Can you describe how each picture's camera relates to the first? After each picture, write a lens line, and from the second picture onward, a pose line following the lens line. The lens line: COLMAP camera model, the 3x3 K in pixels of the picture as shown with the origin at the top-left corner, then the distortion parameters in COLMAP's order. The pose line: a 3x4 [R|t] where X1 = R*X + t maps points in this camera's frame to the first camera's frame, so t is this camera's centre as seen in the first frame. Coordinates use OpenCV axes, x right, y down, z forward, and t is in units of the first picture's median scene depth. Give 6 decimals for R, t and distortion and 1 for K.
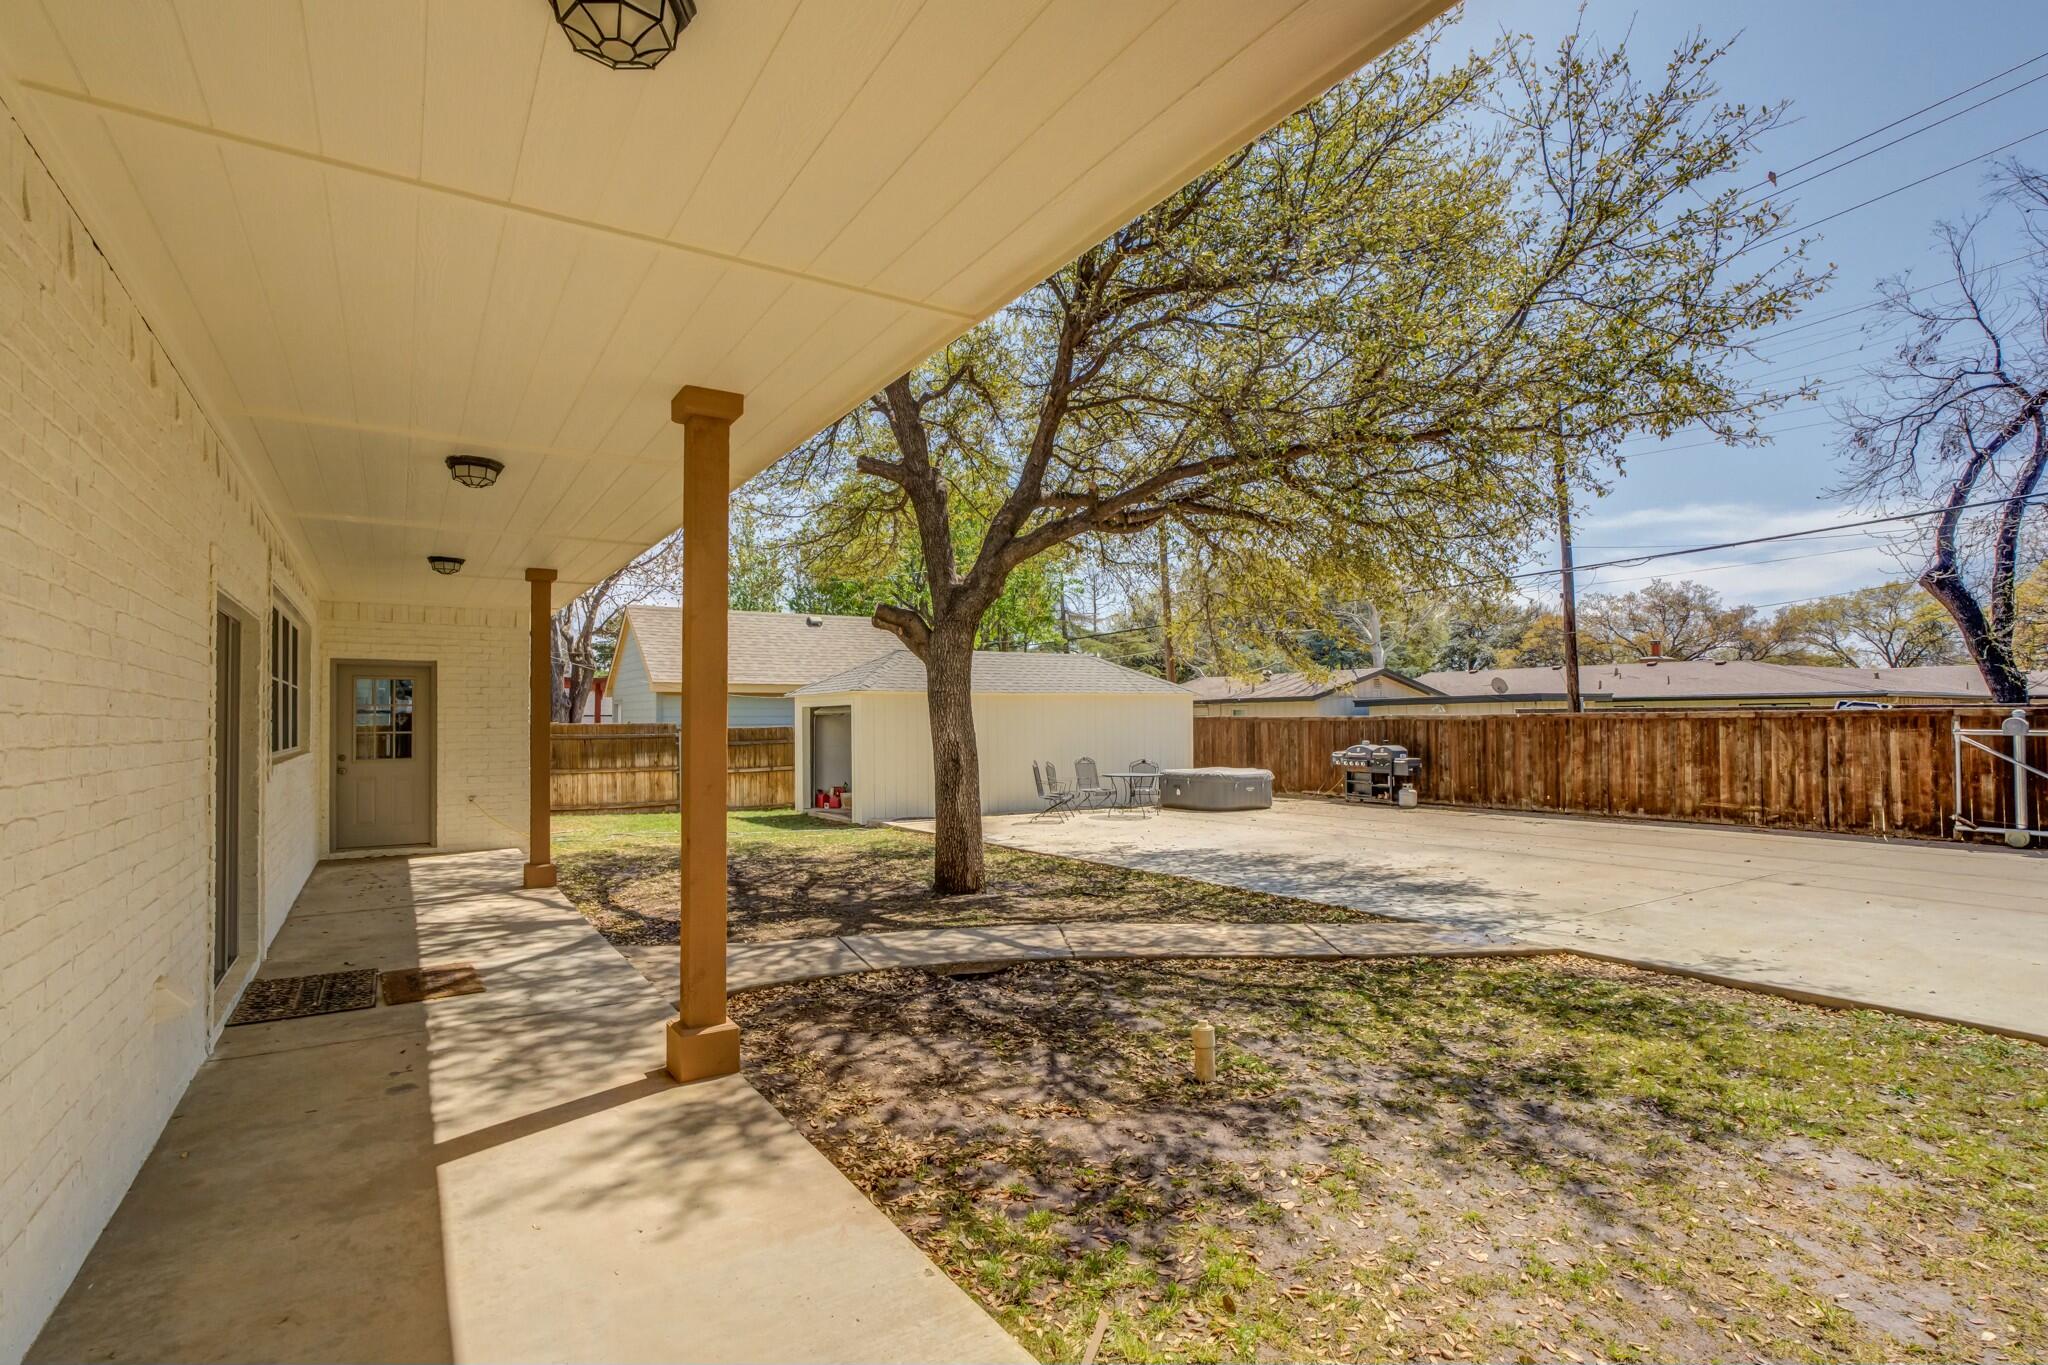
lens RADIAL K [[945.8, 0, 991.7], [0, 945.8, 716.5], [0, 0, 1]] dist [-0.039592, 0.027564]
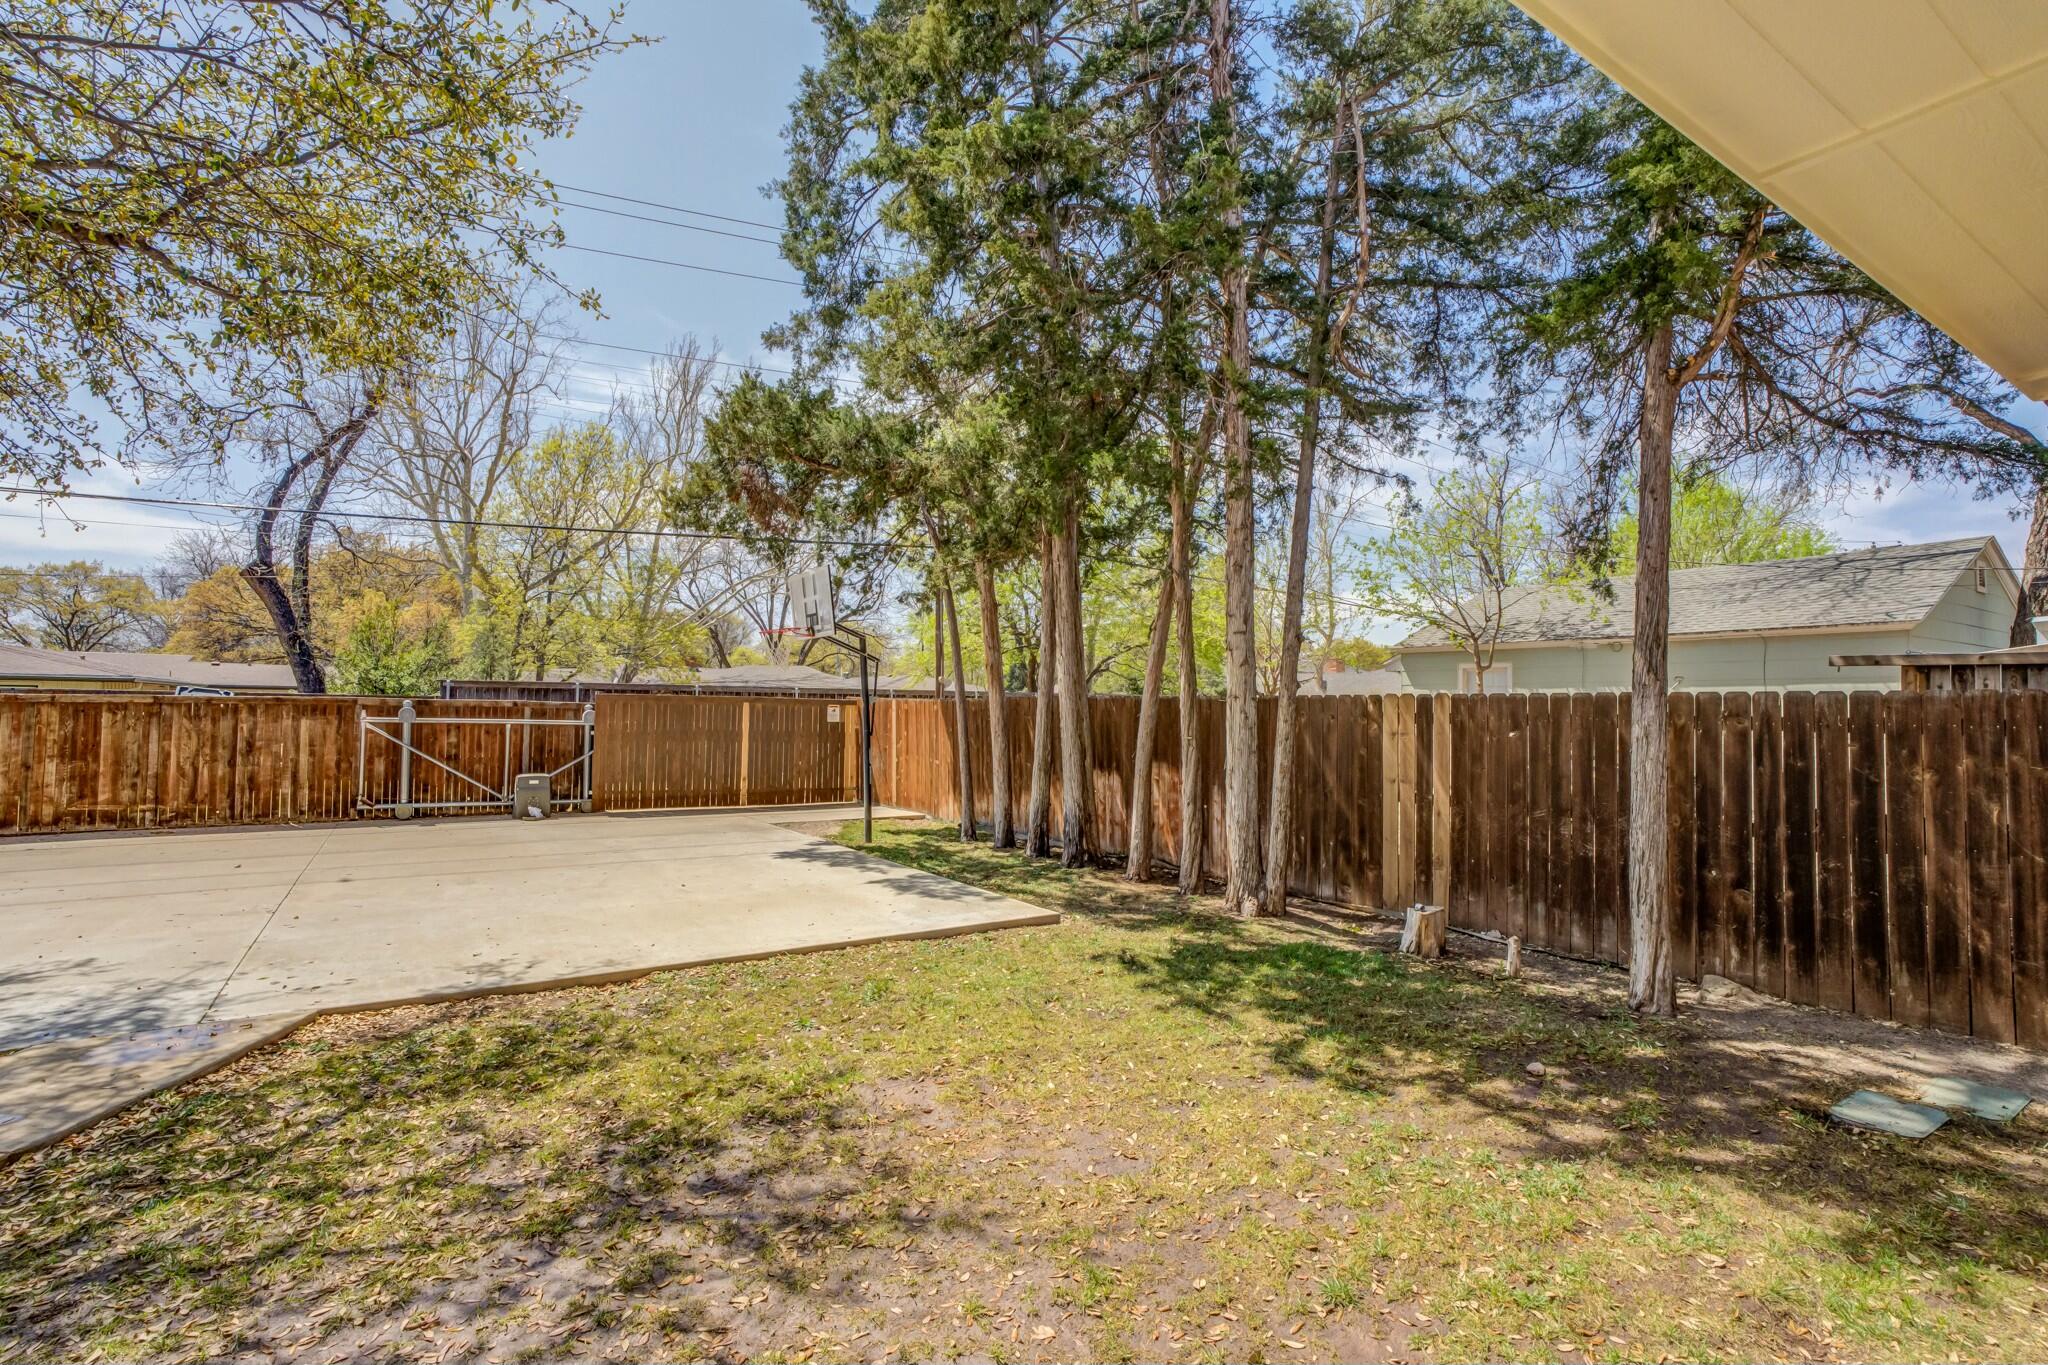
lens RADIAL K [[965.3, 0, 1040.1], [0, 965.3, 692.1], [0, 0, 1]] dist [-0.057673, 0.031892]
pose [[-0.015209, 0.028436, 0.999480, -0.075451], [-0.016952, 0.999445, -0.028693, 0.002616], [-0.999741, -0.017380, -0.014718, 0.211073]]
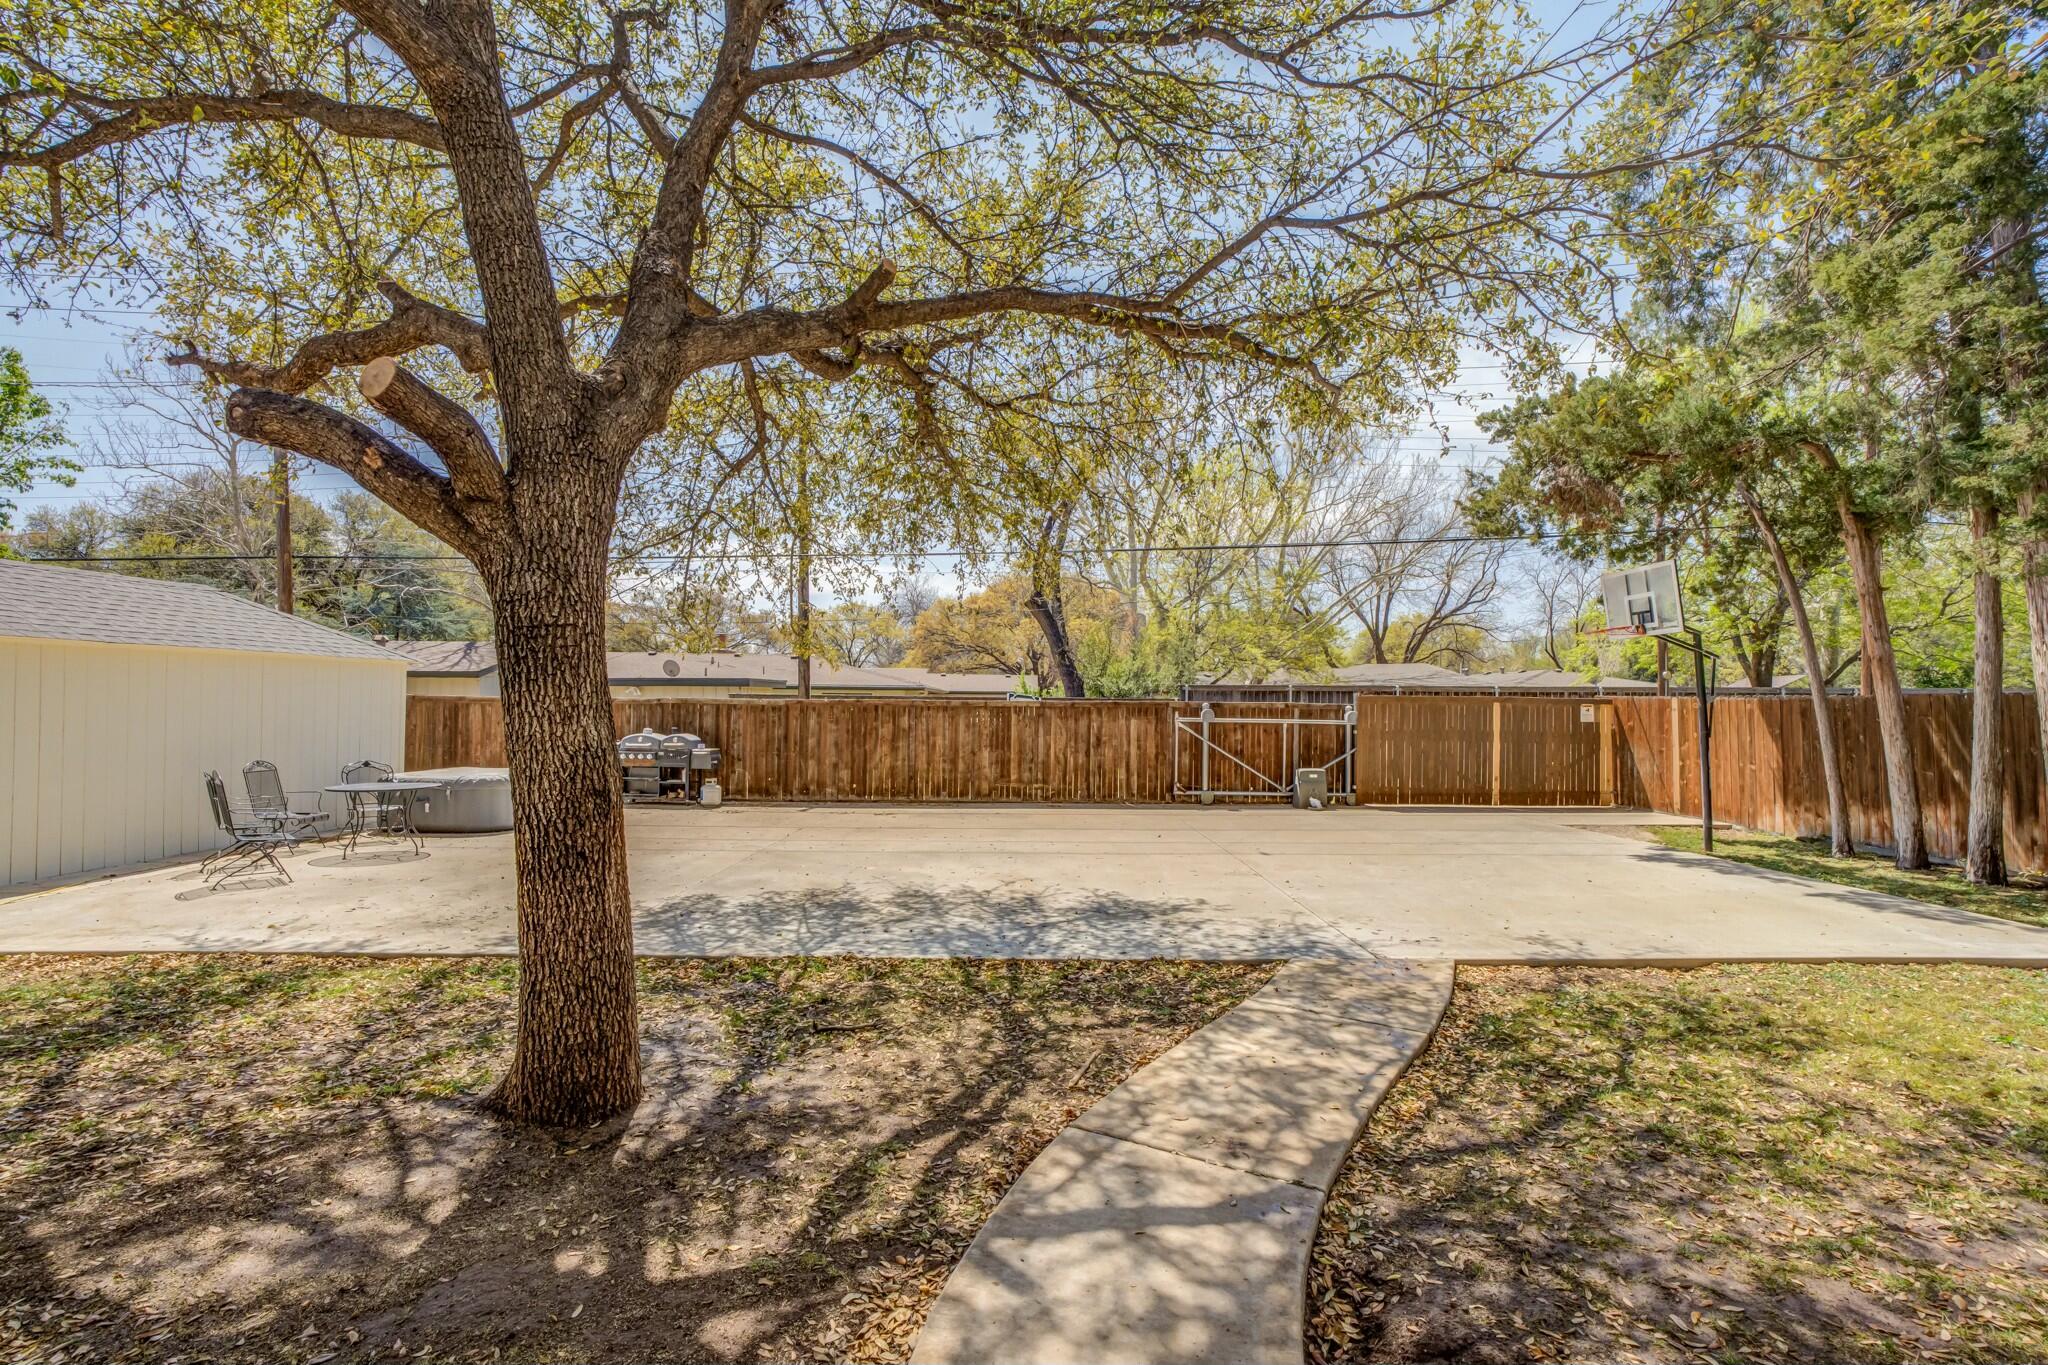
lens RADIAL K [[965.3, 0, 1040.1], [0, 965.3, 692.1], [0, 0, 1]] dist [-0.057673, 0.031892]
pose [[0.543989, 0.023186, 0.838772, -0.189466], [-0.016302, 0.999722, -0.017062, 0.004115], [-0.838934, -0.004392, 0.544215, 0.401690]]
